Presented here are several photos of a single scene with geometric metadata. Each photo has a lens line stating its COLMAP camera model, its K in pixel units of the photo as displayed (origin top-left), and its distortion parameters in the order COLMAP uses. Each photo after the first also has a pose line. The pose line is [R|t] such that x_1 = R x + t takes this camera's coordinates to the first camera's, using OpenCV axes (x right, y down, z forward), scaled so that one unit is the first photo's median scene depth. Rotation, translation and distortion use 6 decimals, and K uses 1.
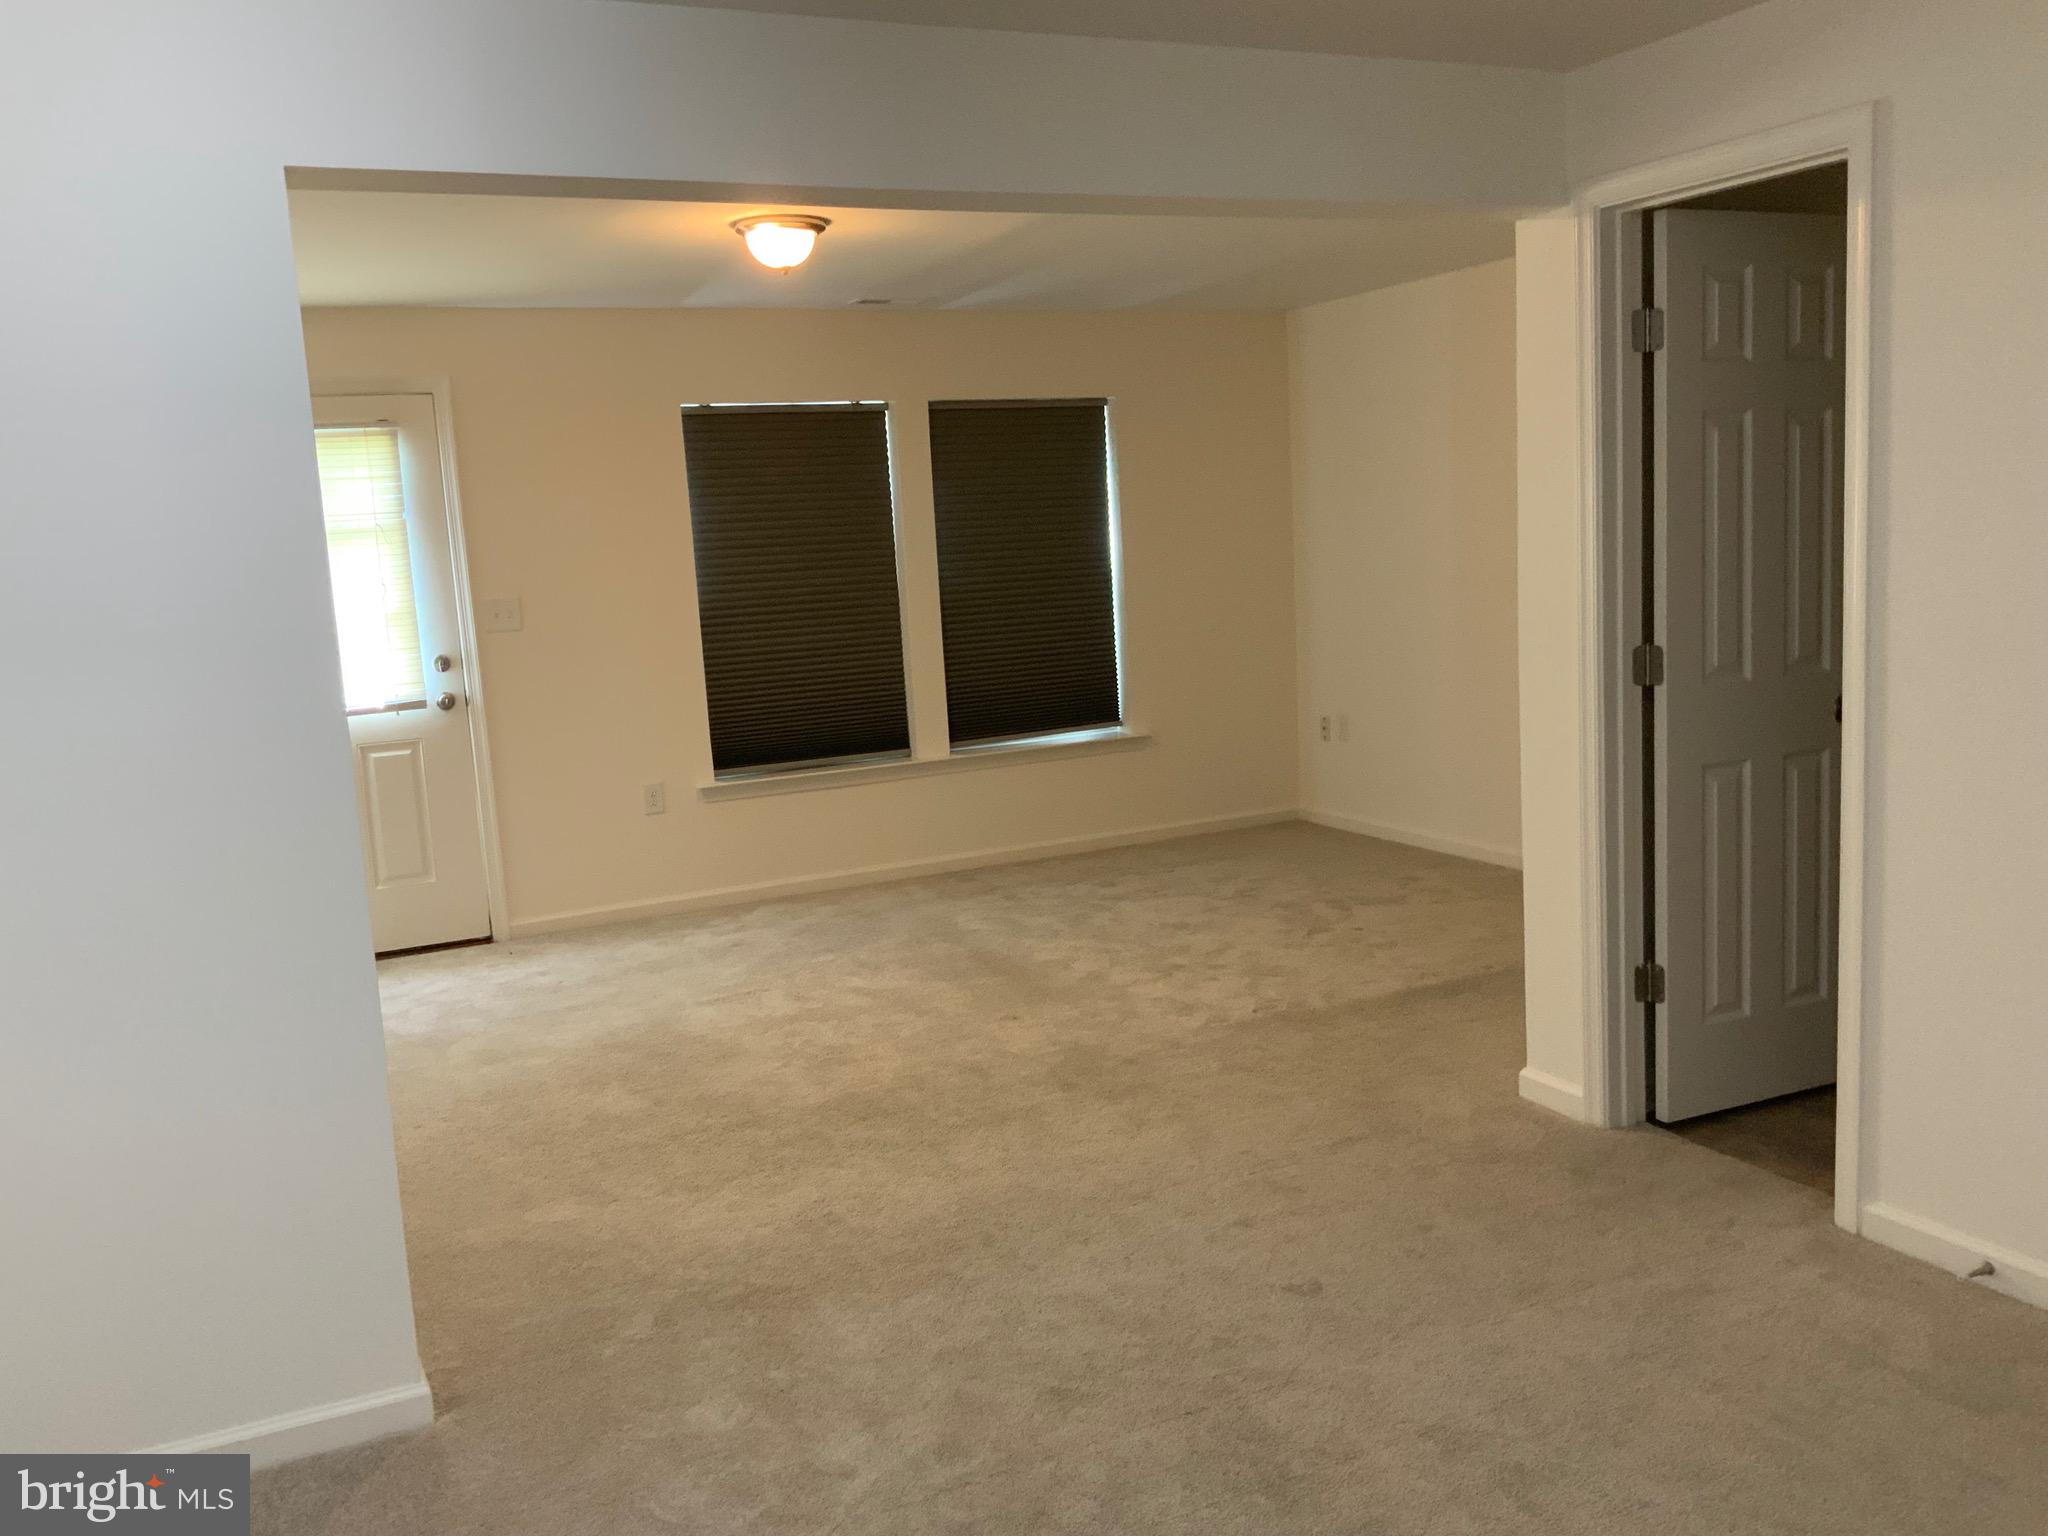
lens RADIAL K [[1689.3, 0, 1020.8], [0, 1689.3, 766.6], [0, 0, 1]] dist [0.067172, -0.114452]
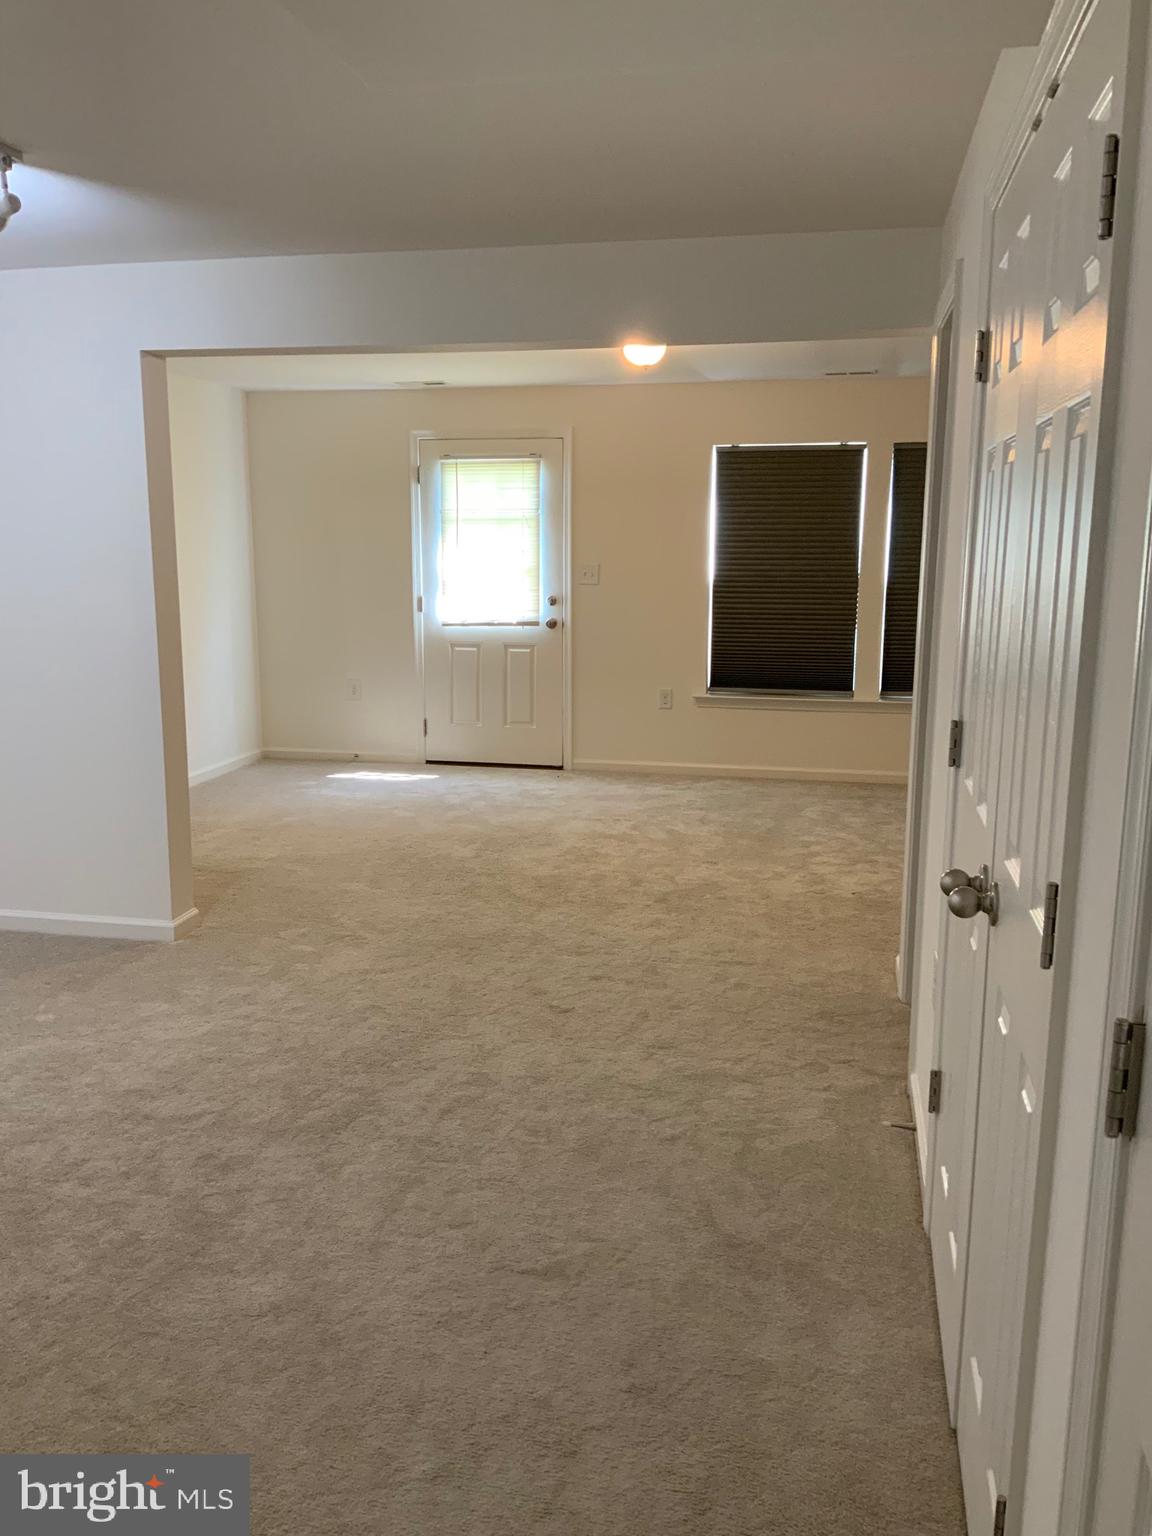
lens RADIAL K [[1267.0, 0, 562.0], [0, 1267.0, 768.5], [0, 0, 1]] dist [0.067172, -0.114452]
pose [[0.784610, 0.169508, -0.596368, 0.453354], [-0.133600, 0.985526, 0.104349, -0.029720], [0.605424, -0.002198, 0.795900, 0.005537]]
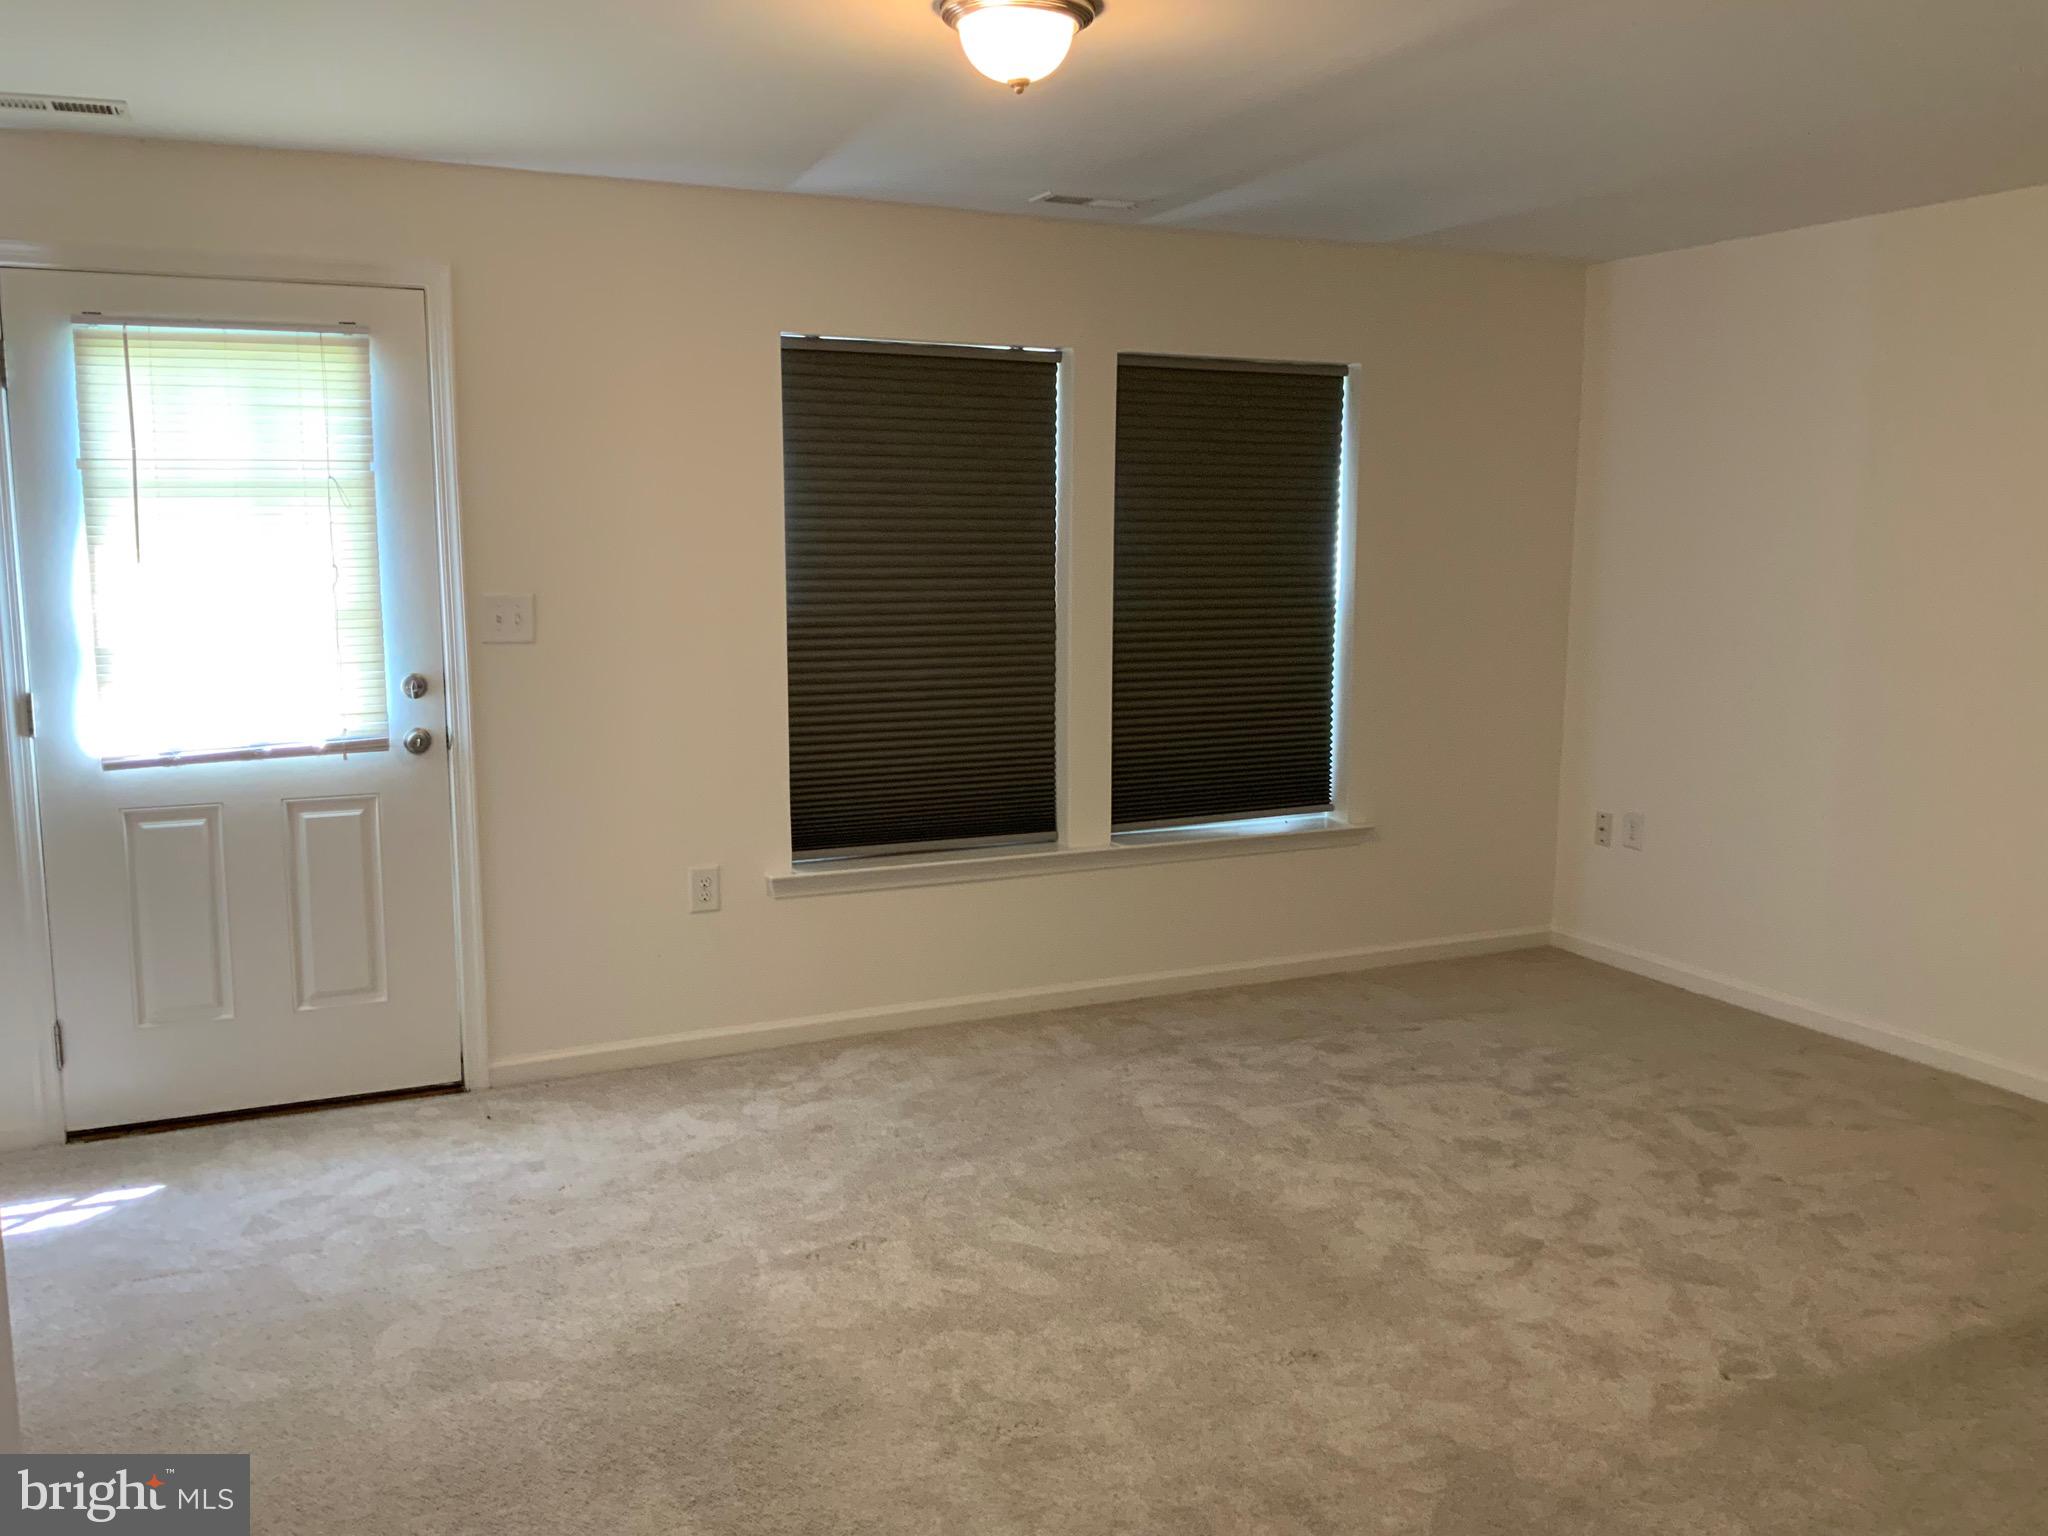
lens RADIAL K [[1689.3, 0, 1007.4], [0, 1689.3, 762.4], [0, 0, 1]] dist [0.067172, -0.114452]
pose [[0.998165, 0.060466, -0.003217, -0.100325], [-0.060472, 0.998168, -0.001921, -0.043858], [0.003095, 0.002112, 0.999993, 0.322393]]
